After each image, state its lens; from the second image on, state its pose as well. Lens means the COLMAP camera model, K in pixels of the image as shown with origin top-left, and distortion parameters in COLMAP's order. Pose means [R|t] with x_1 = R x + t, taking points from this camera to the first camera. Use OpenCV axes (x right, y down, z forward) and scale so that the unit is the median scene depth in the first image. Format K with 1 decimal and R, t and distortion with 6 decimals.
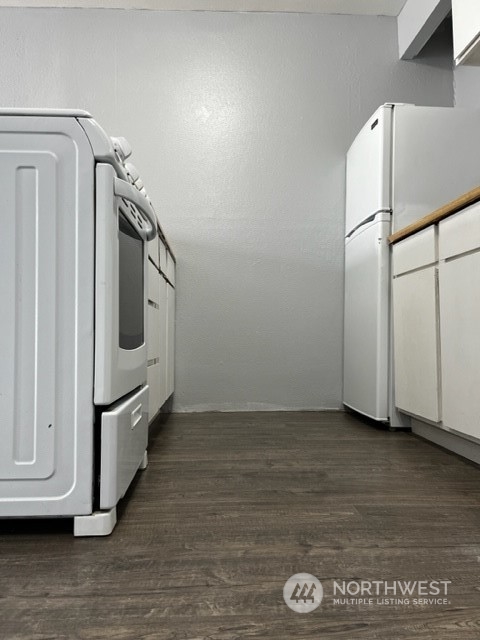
lens RADIAL K [[492.7, 0, 234.8], [0, 492.7, 322.0], [0, 0, 1]] dist [0.026578, -0.029354]
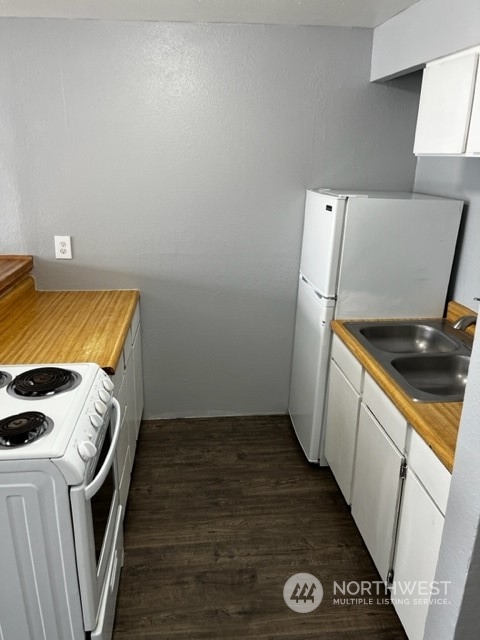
lens RADIAL K [[492.7, 0, 236.4], [0, 492.7, 316.5], [0, 0, 1]] dist [0.026578, -0.029354]
pose [[0.998402, 0.000169, 0.056505, 0.045973], [-0.019506, 0.939548, 0.341861, -0.741579], [-0.053031, -0.342417, 0.938050, -0.035816]]
